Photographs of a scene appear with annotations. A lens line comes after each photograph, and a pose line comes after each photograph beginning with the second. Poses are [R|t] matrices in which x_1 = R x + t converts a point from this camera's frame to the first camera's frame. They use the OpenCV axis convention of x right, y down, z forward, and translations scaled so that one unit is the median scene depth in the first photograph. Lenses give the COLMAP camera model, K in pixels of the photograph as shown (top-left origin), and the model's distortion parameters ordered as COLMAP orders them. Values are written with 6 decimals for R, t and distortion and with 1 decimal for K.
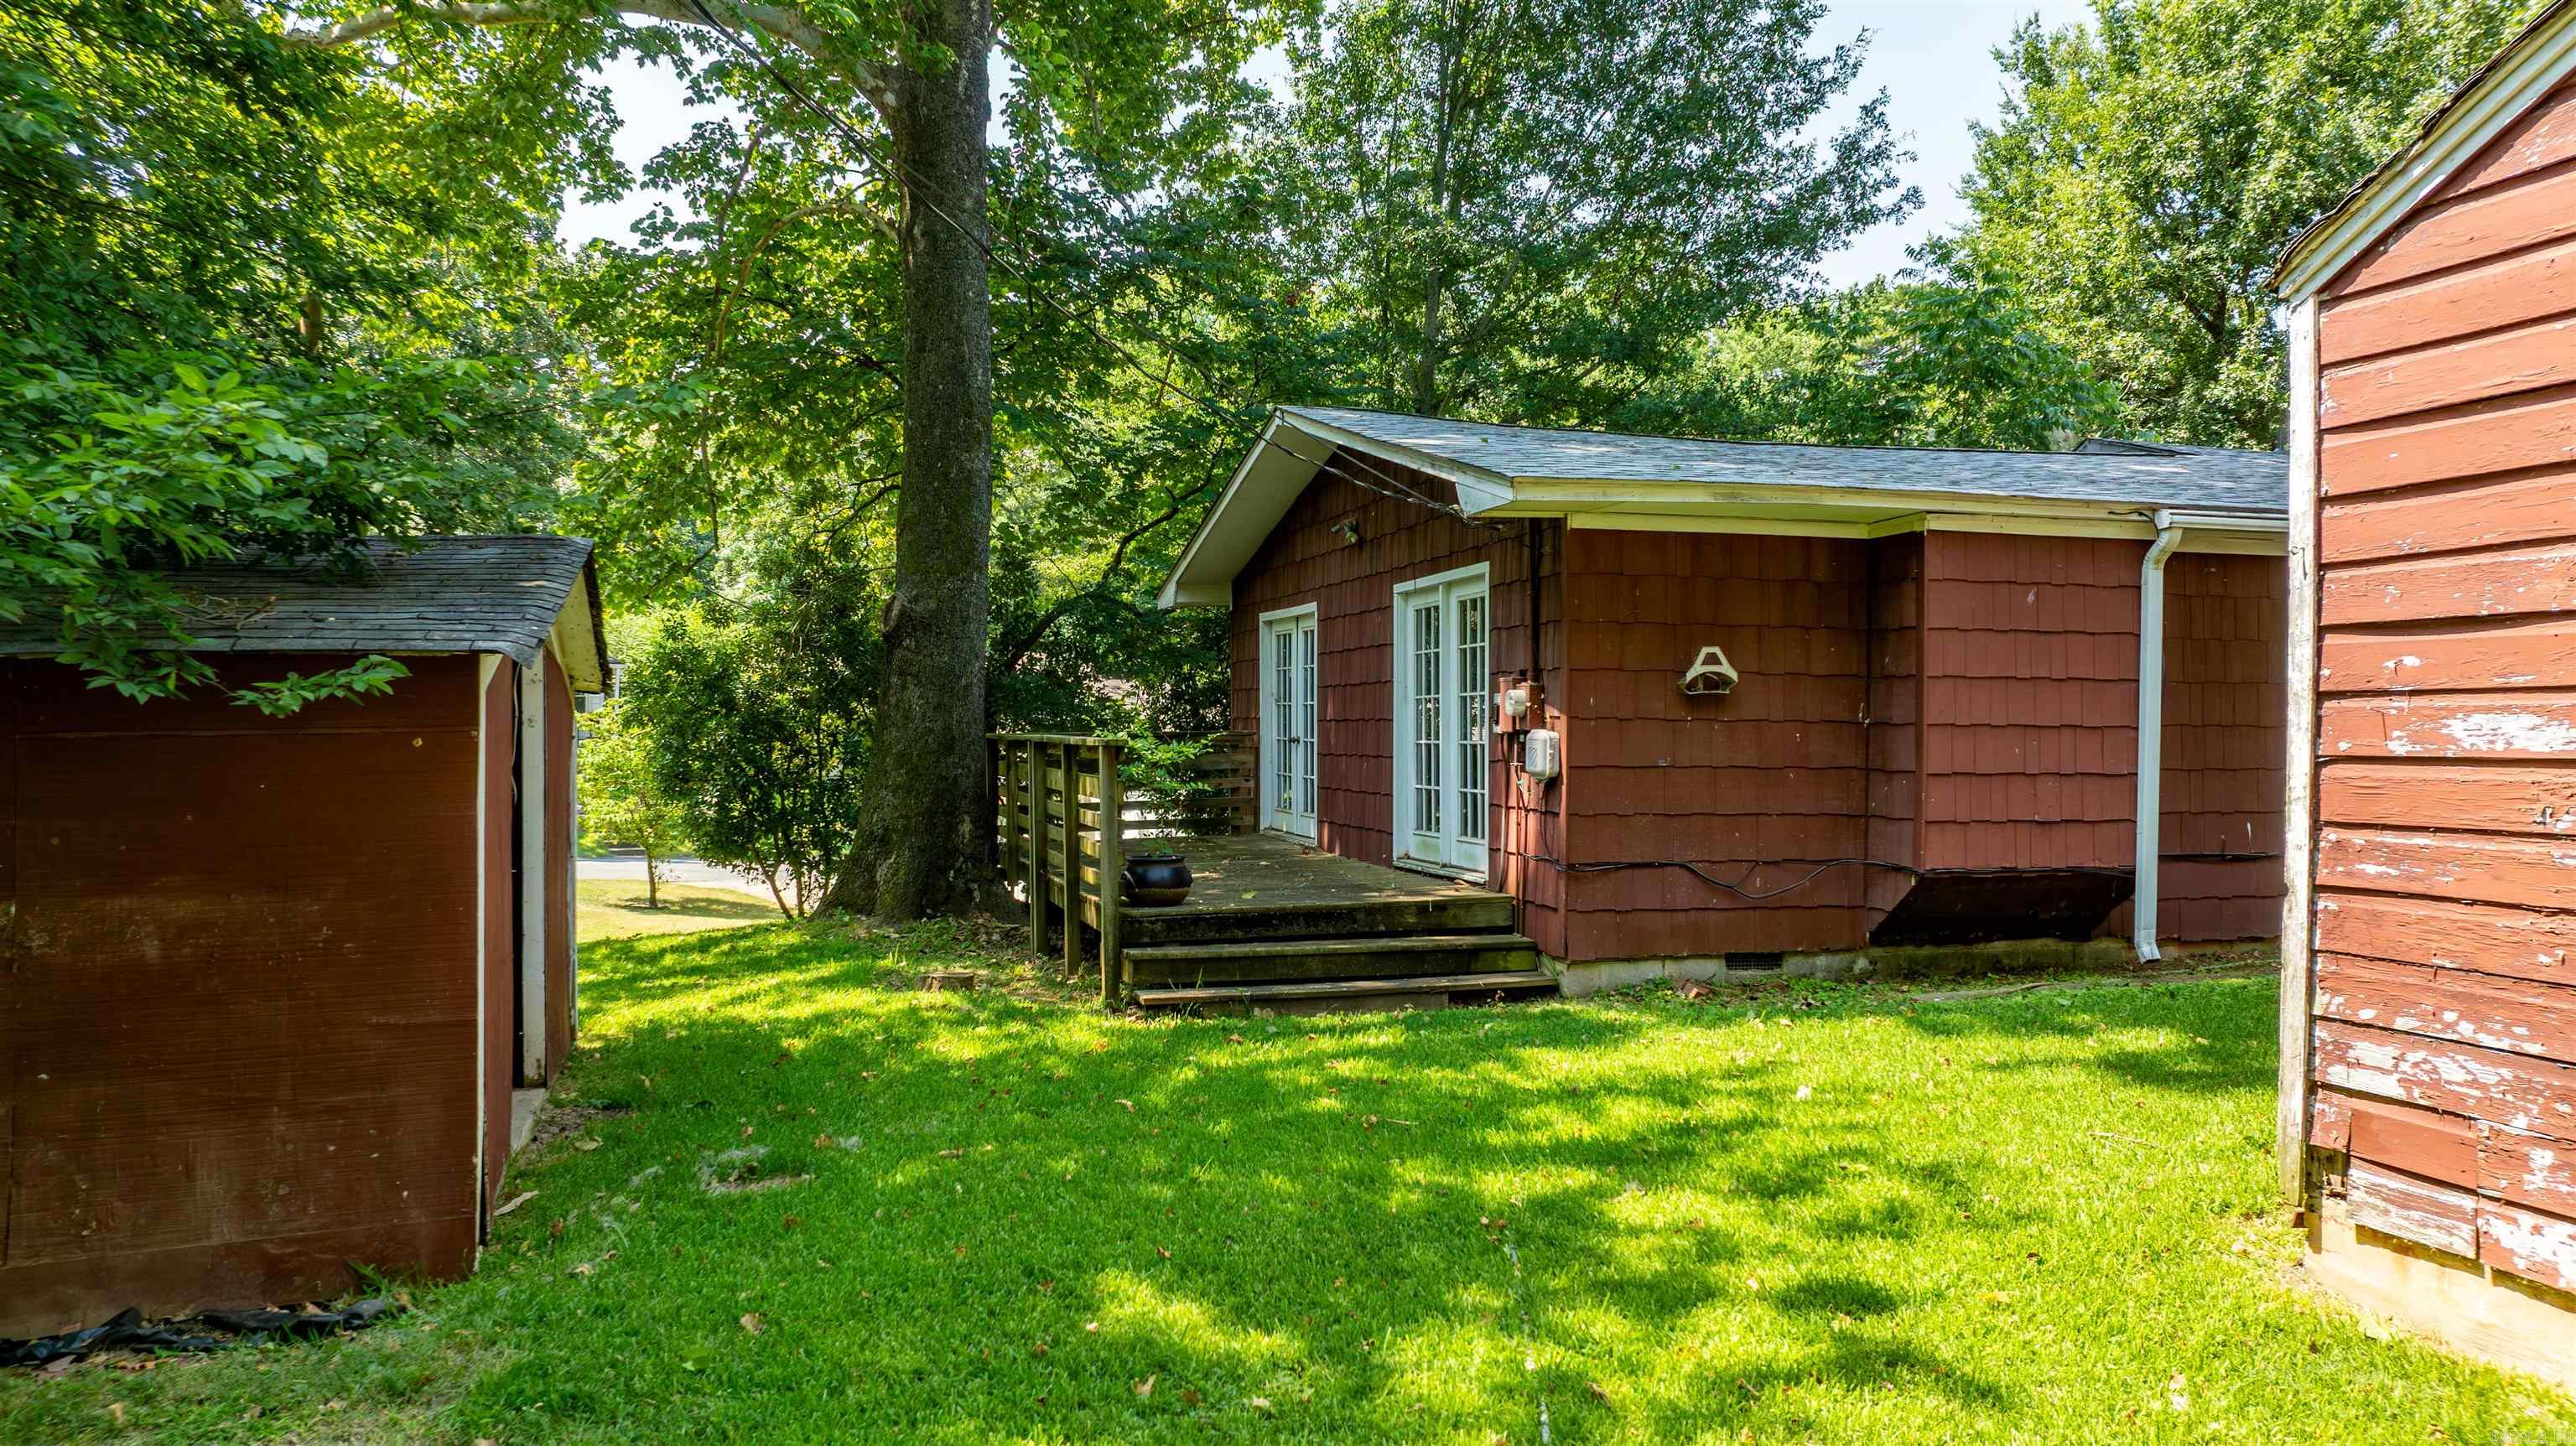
lens RADIAL K [[1833.1, 0, 1285.6], [0, 1833.1, 725.7], [0, 0, 1]] dist [-0.002696, -0.002361]
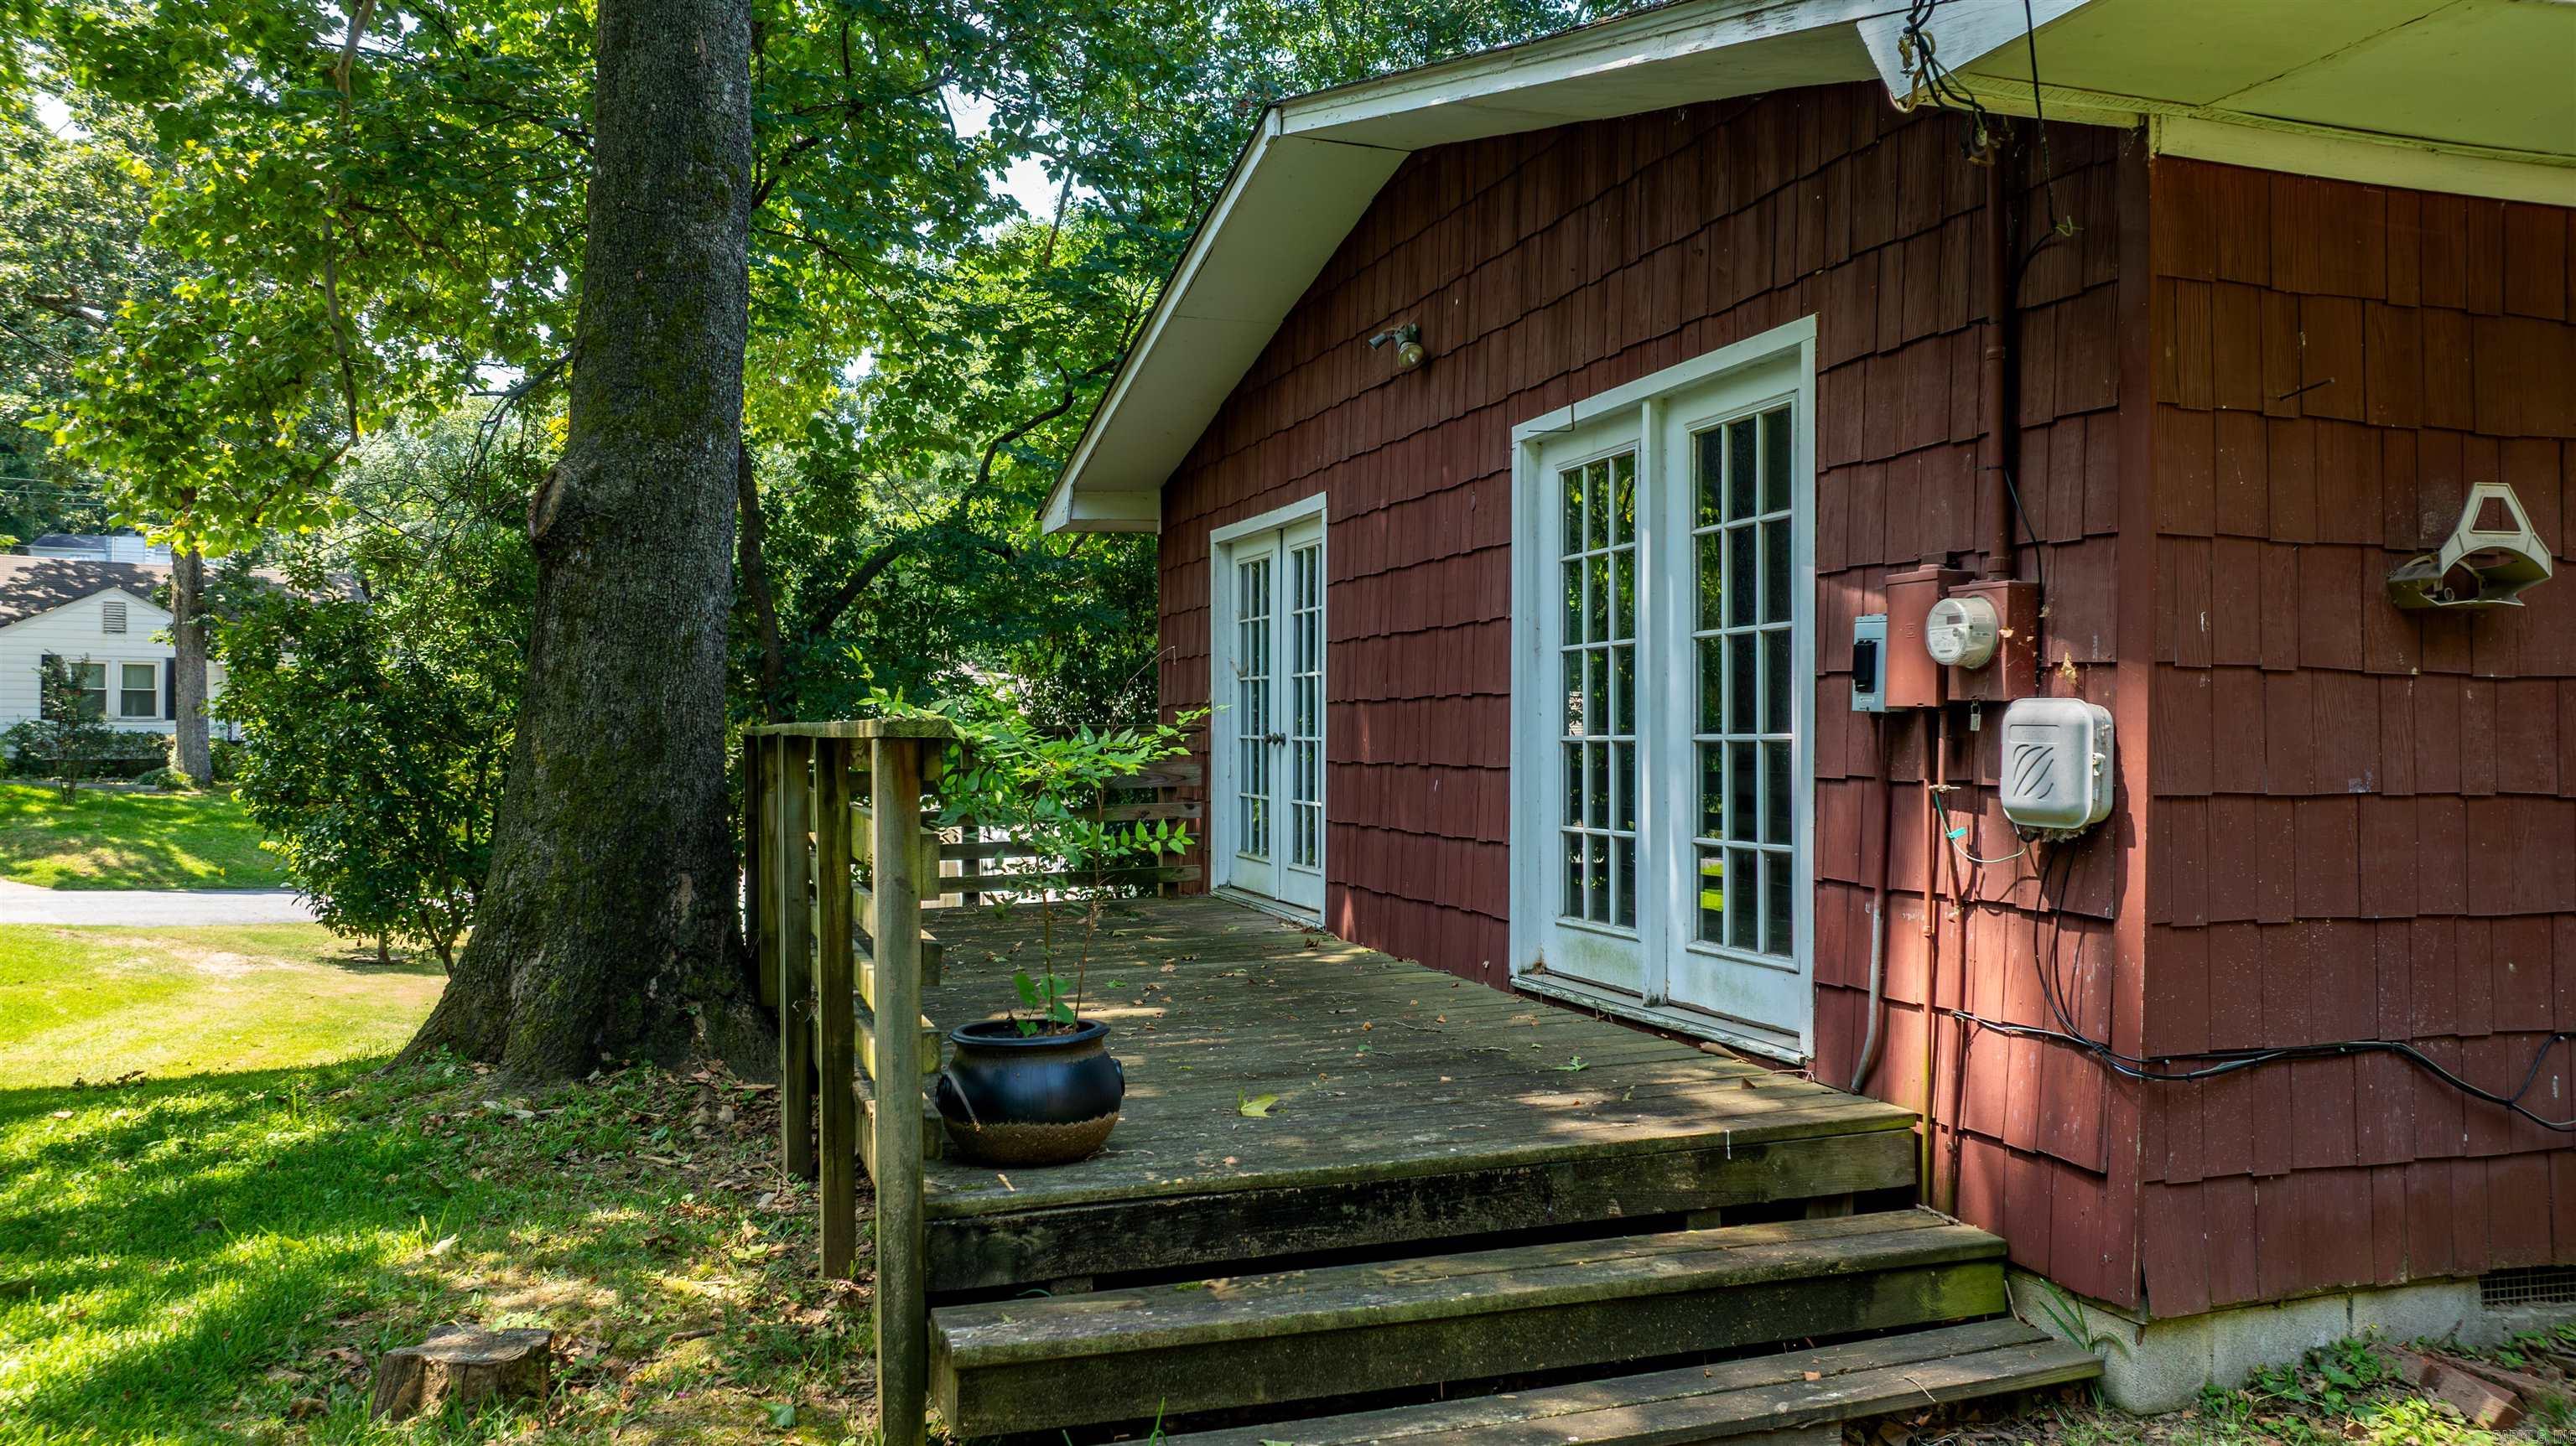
lens RADIAL K [[1833.1, 0, 1292.3], [0, 1833.1, 724.4], [0, 0, 1]] dist [-0.002696, -0.002361]
pose [[0.997869, 0.002808, 0.065184, -0.031964], [-0.002387, 0.999976, -0.006534, 0.007803], [-0.065201, 0.006365, 0.997852, 0.475503]]
